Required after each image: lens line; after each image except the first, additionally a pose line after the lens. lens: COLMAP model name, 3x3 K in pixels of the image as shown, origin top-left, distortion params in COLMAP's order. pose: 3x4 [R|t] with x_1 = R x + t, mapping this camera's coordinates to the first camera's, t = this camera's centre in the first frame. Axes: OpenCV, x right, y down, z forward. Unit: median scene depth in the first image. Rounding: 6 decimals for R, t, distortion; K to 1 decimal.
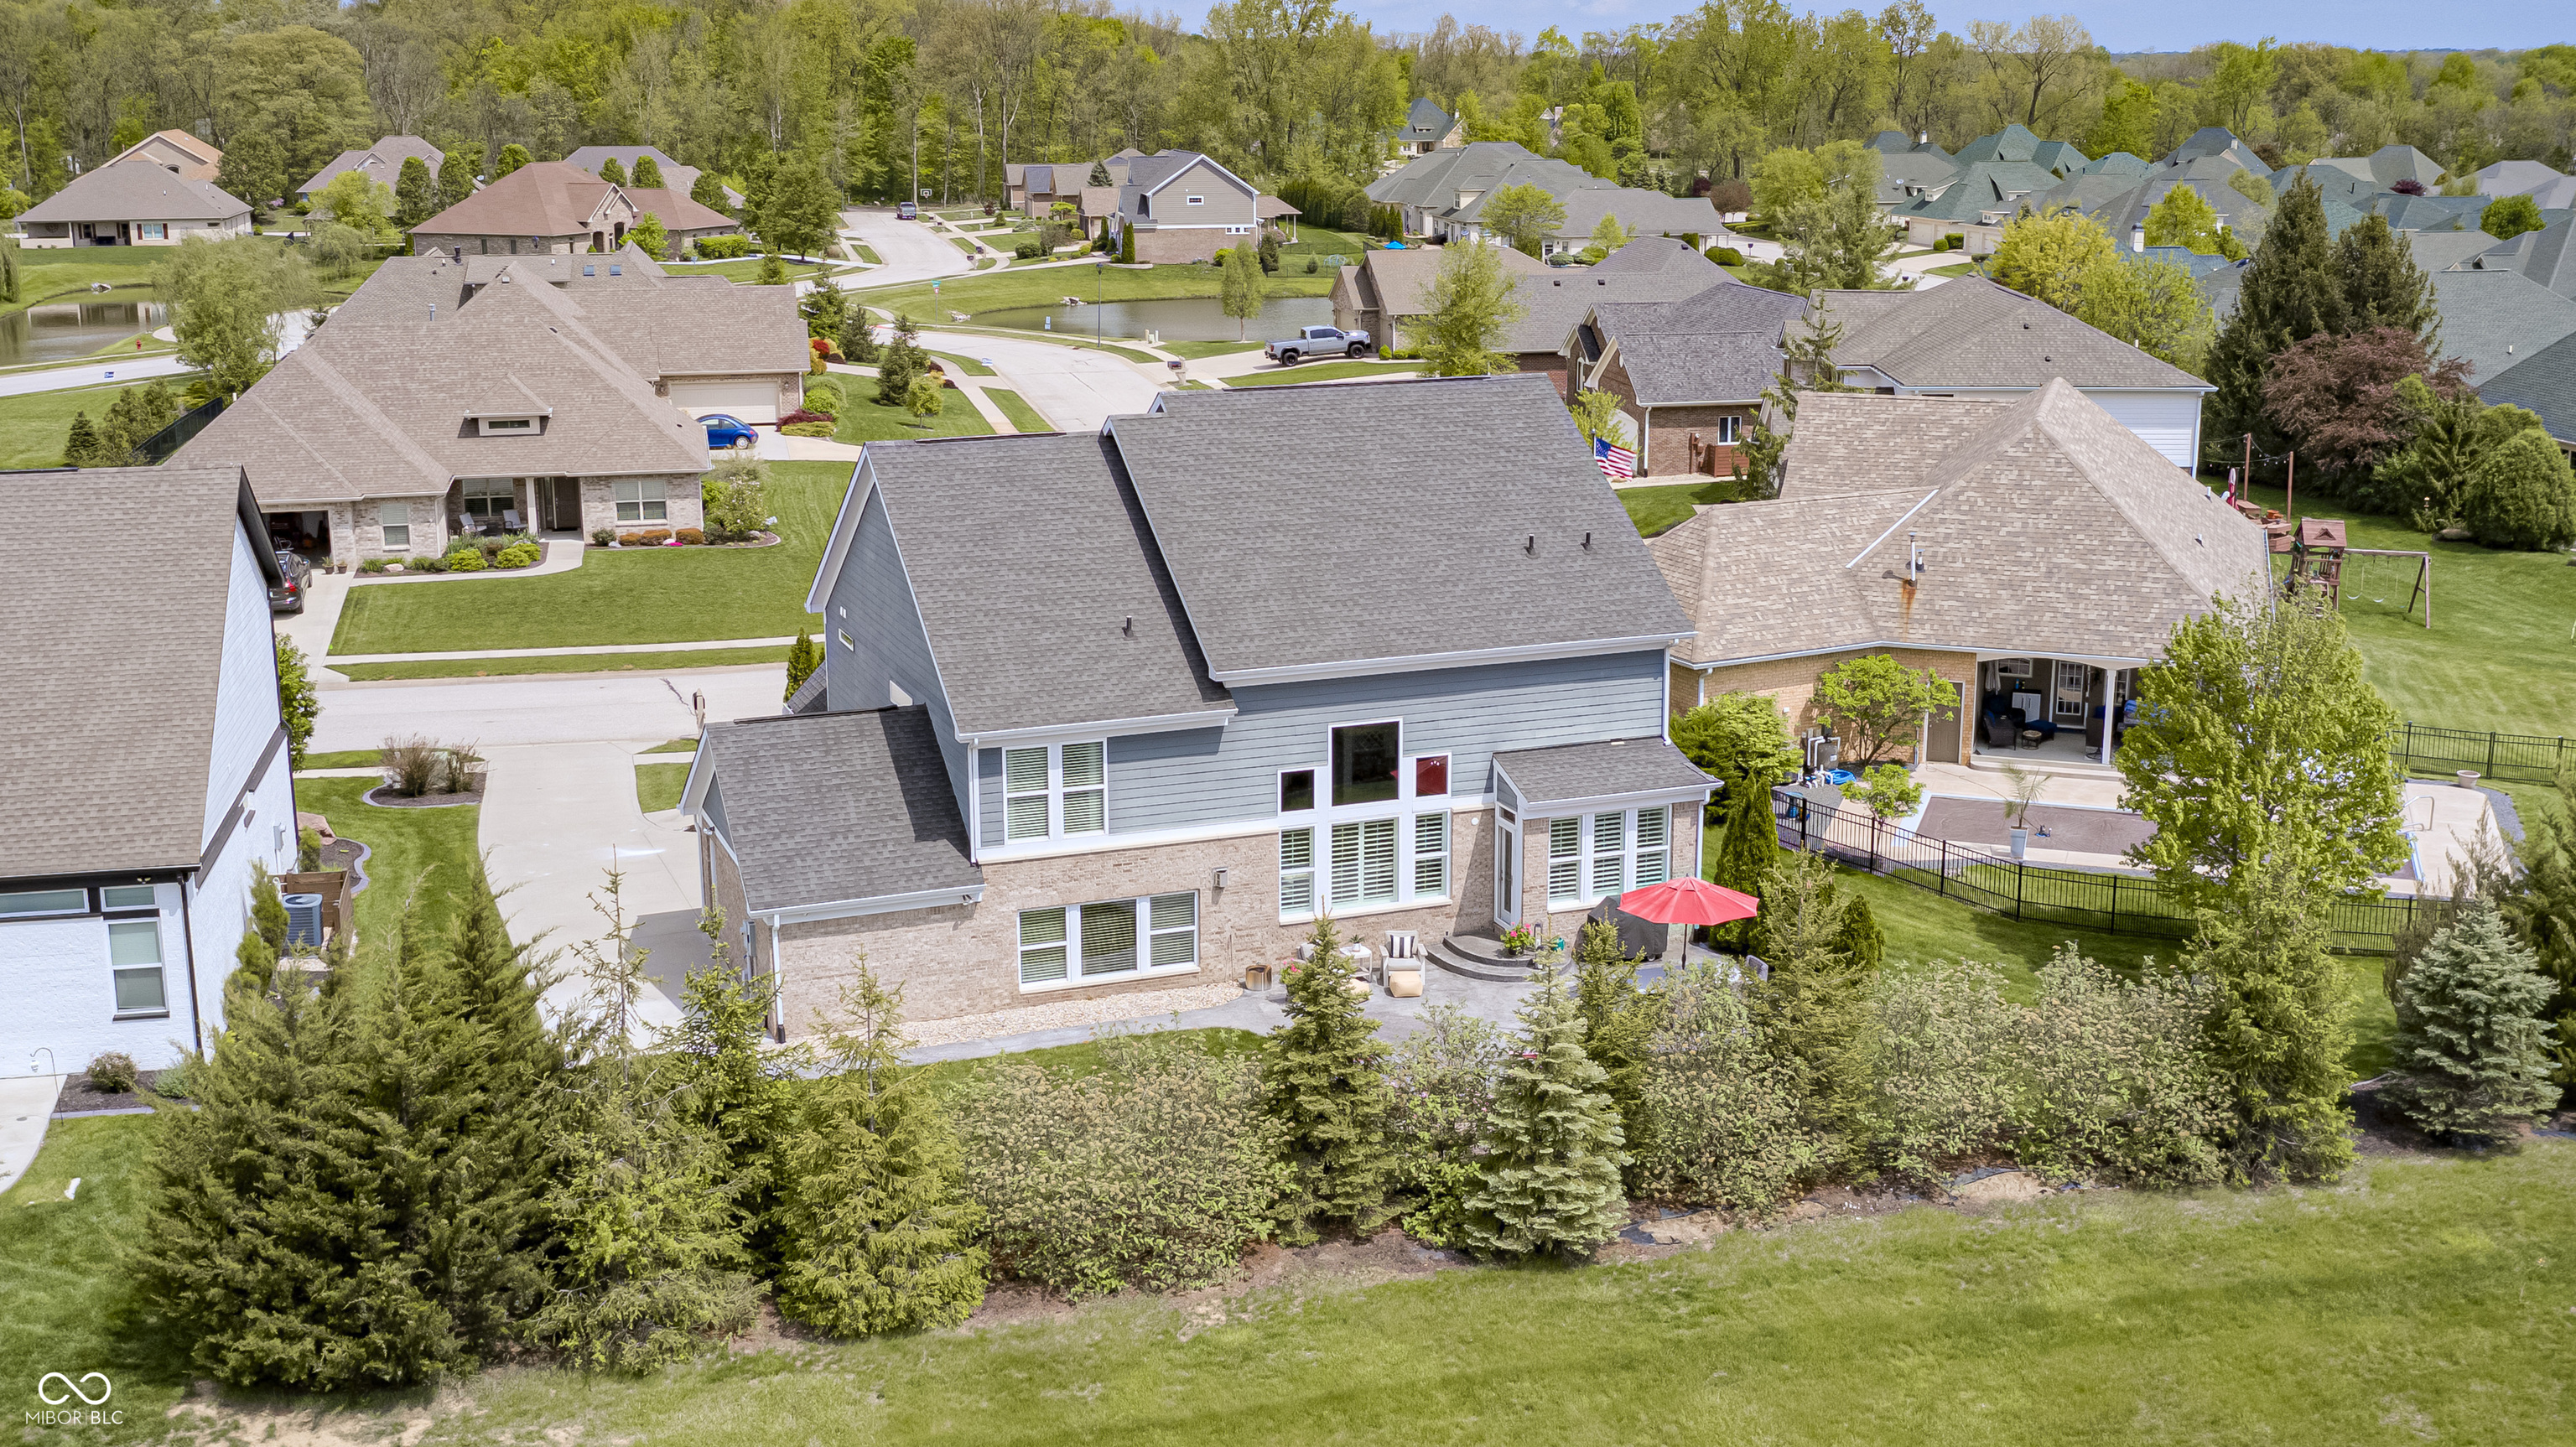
lens RADIAL K [[2729.8, 0, 1288.0], [0, 2729.8, 723.5], [0, 0, 1]] dist [-0.001464, -0.005216]
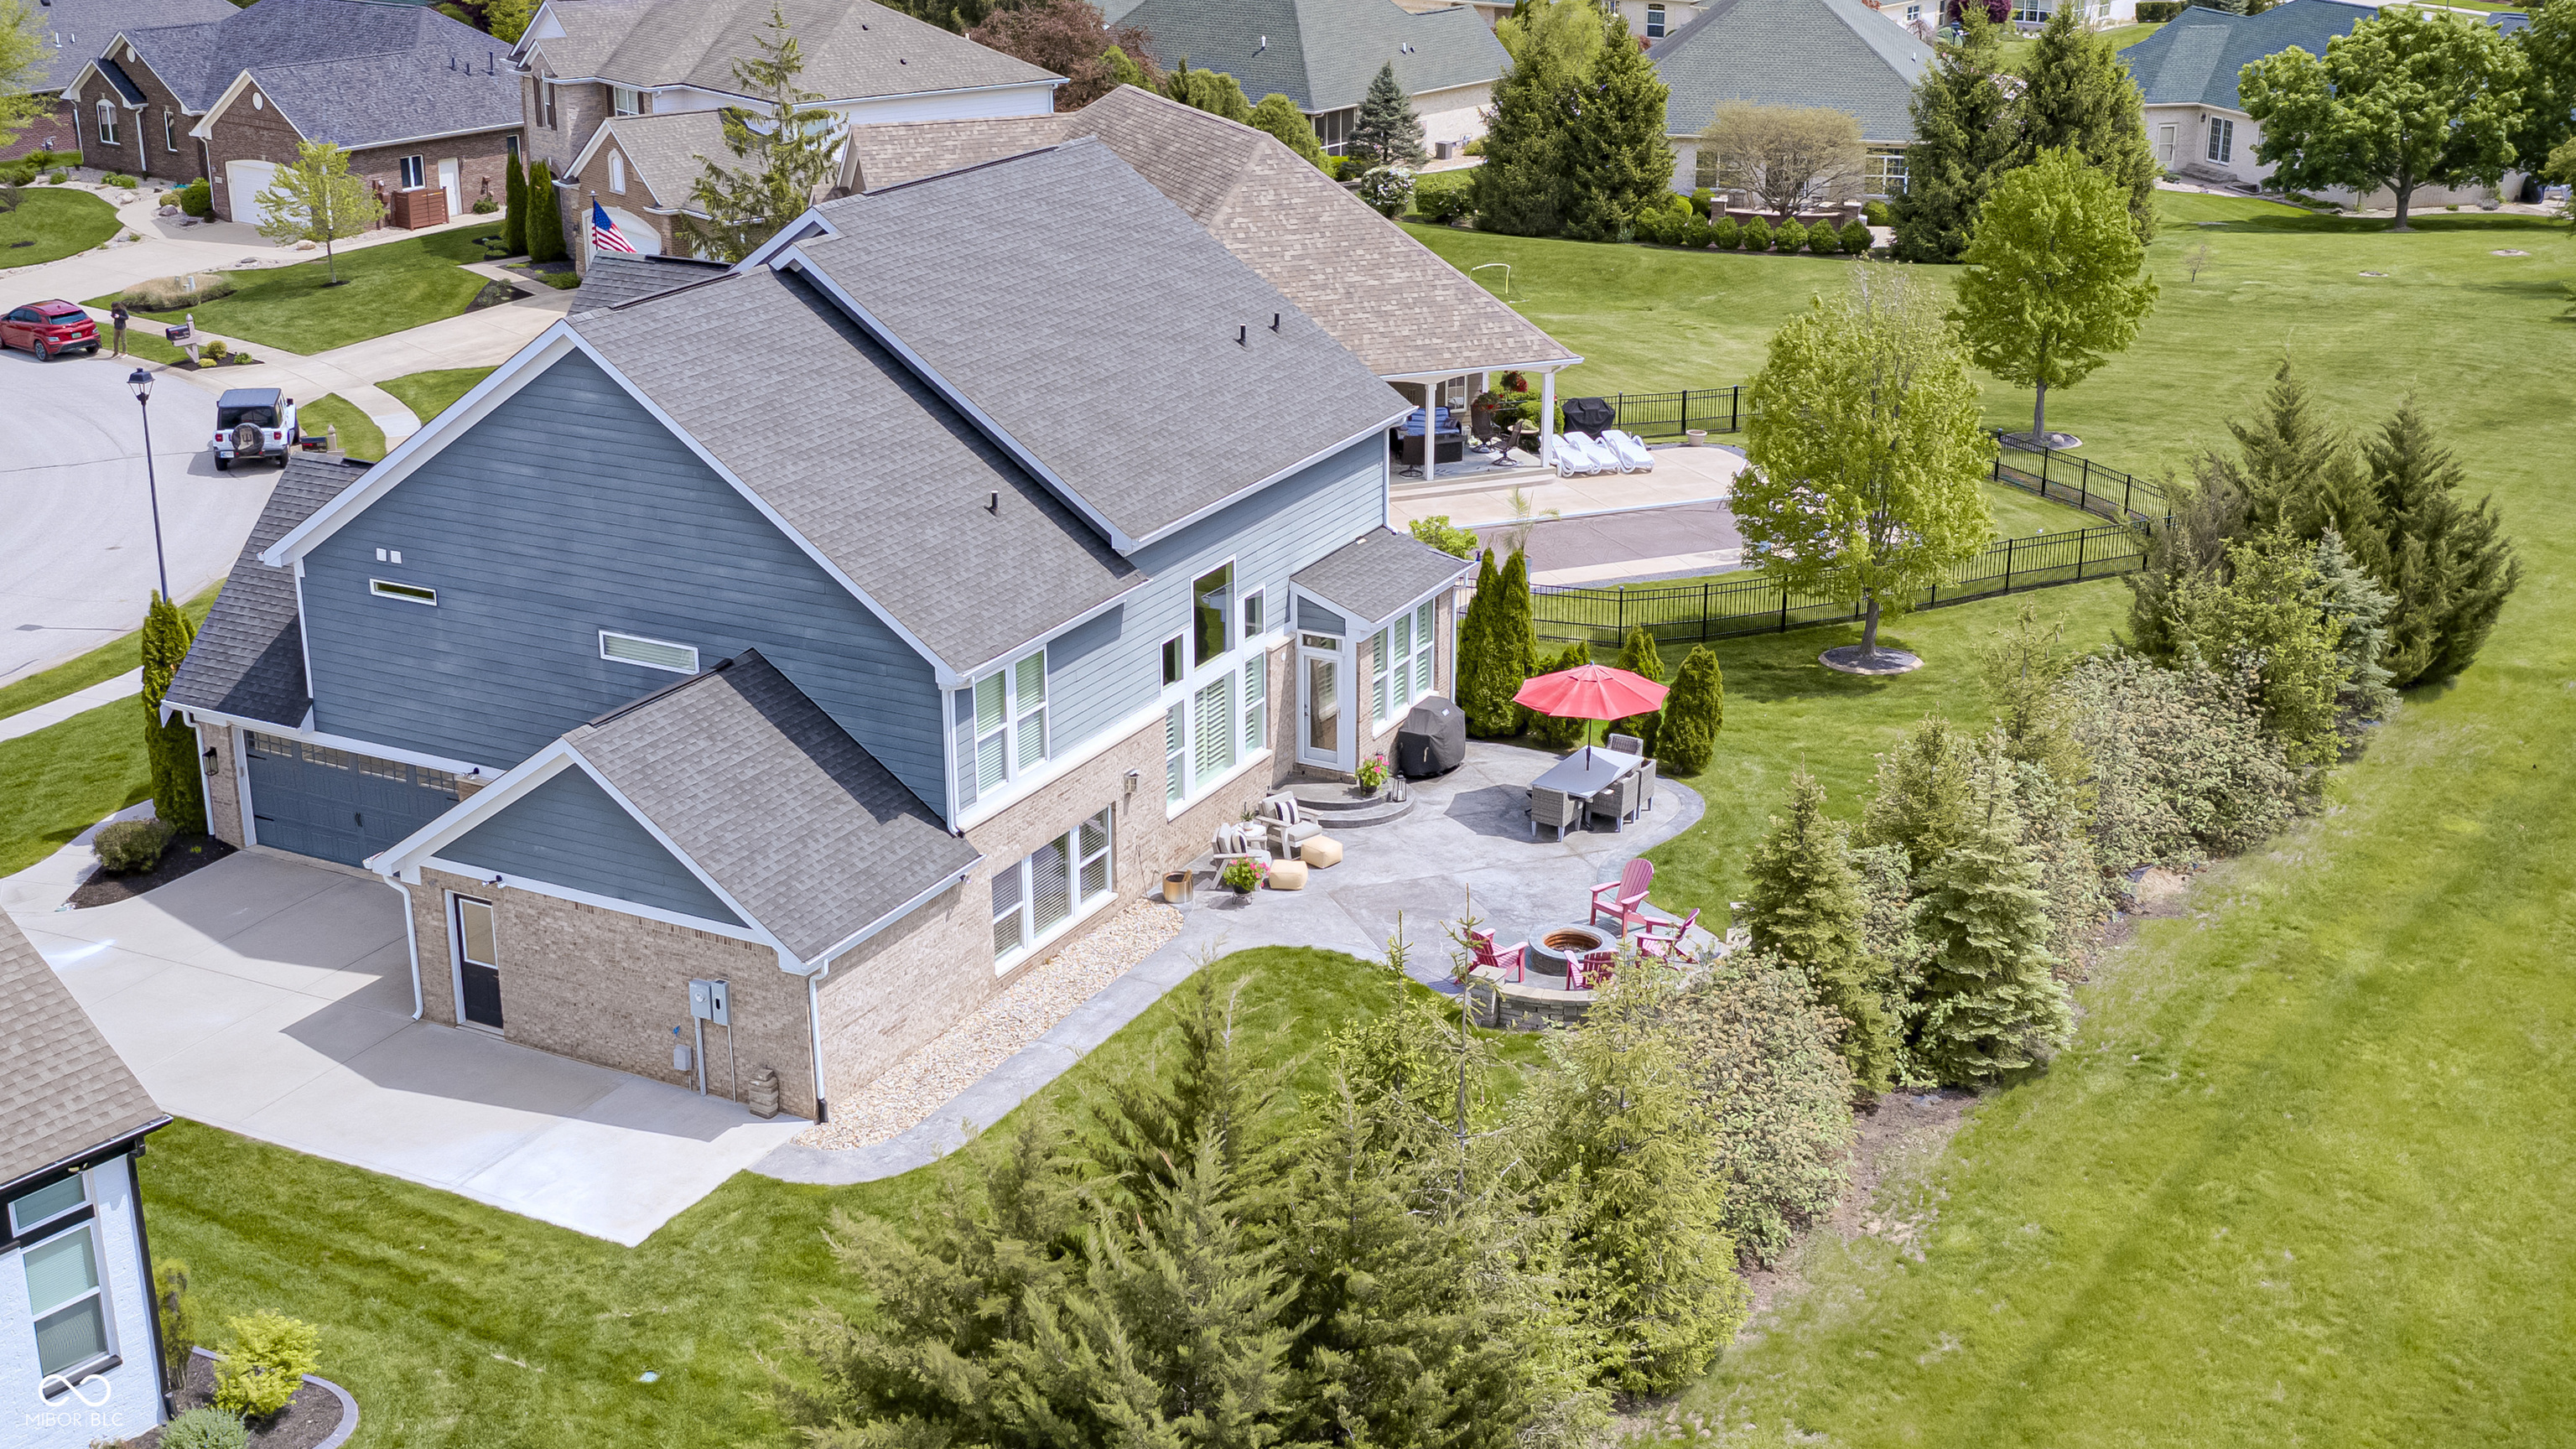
lens RADIAL K [[2952.1, 0, 1288.0], [0, 2952.1, 724.5], [0, 0, 1]] dist [0.004584, -0.002325]
pose [[0.754973, -0.215777, 0.619238, -0.537759], [0.152664, 0.976200, 0.154036, -0.091397], [-0.637737, -0.021758, 0.769946, 0.271448]]
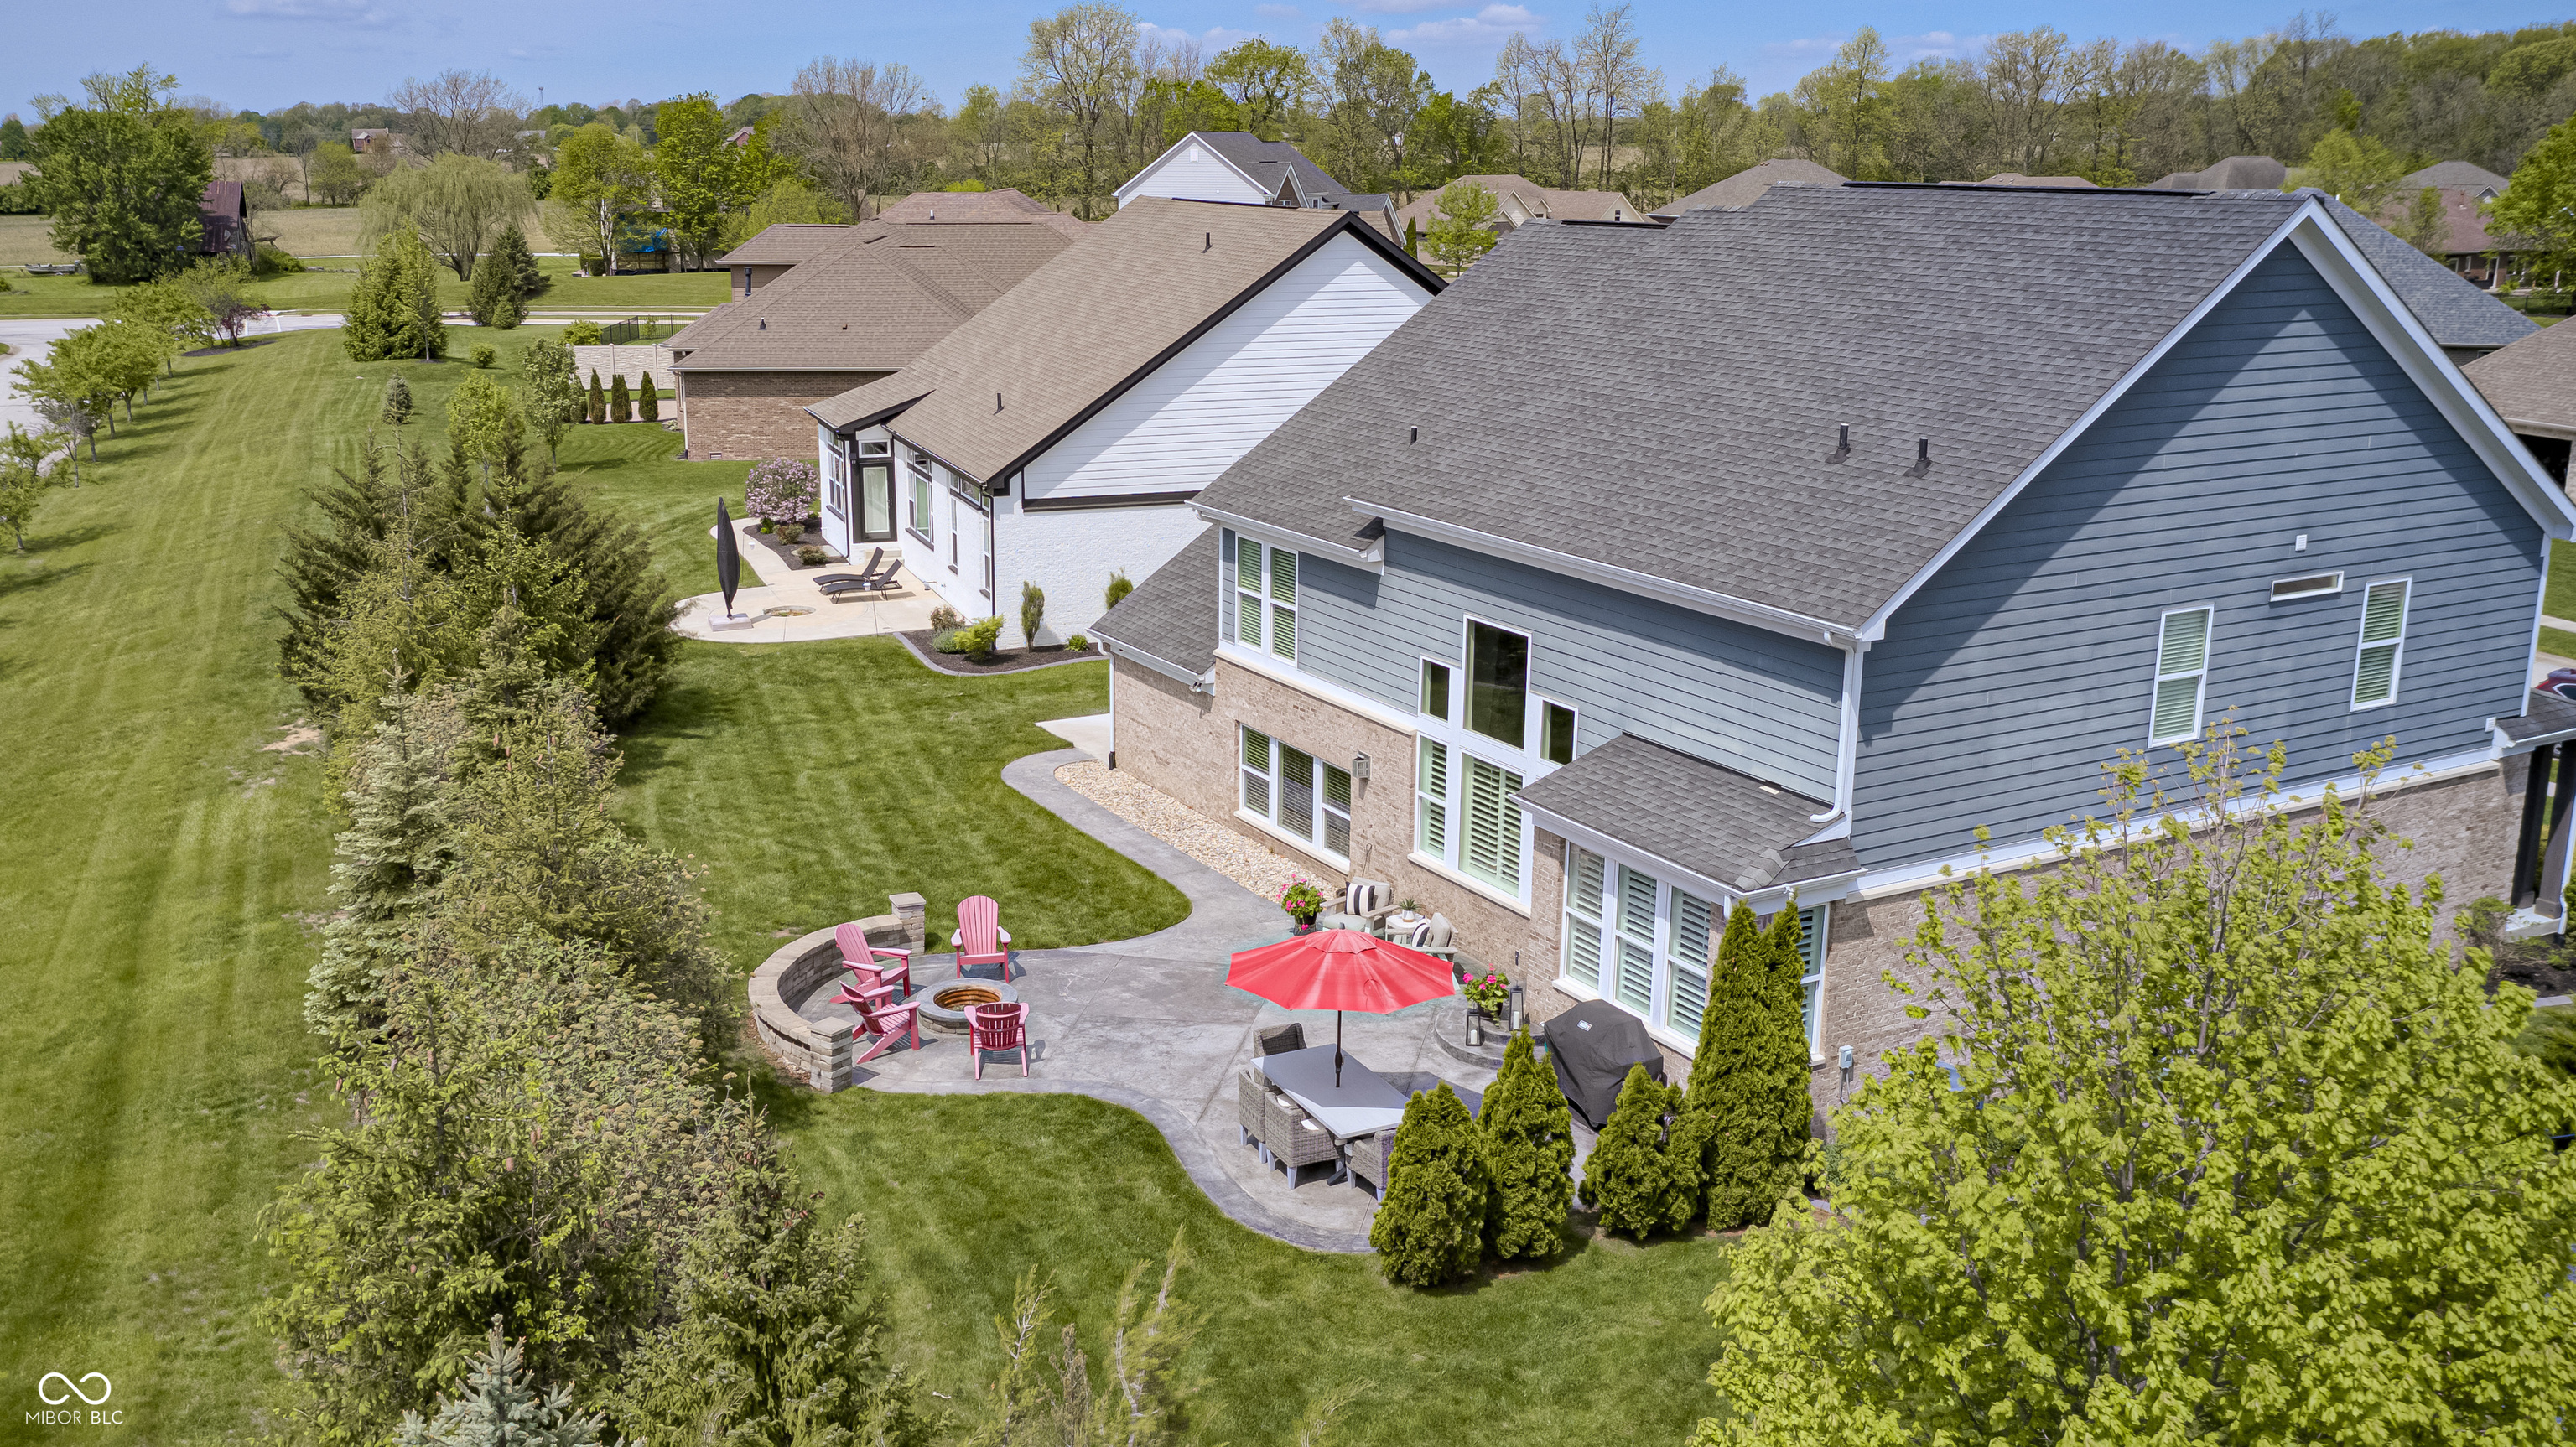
lens RADIAL K [[2272.3, 0, 1177.1], [0, 2272.3, 724.4], [0, 0, 1]] dist [-0.010765, -0.009330]
pose [[0.109965, 0.251112, -0.961691, 0.591407], [-0.231445, 0.947431, 0.220924, -0.086689], [0.966613, 0.198285, 0.162303, 0.829570]]
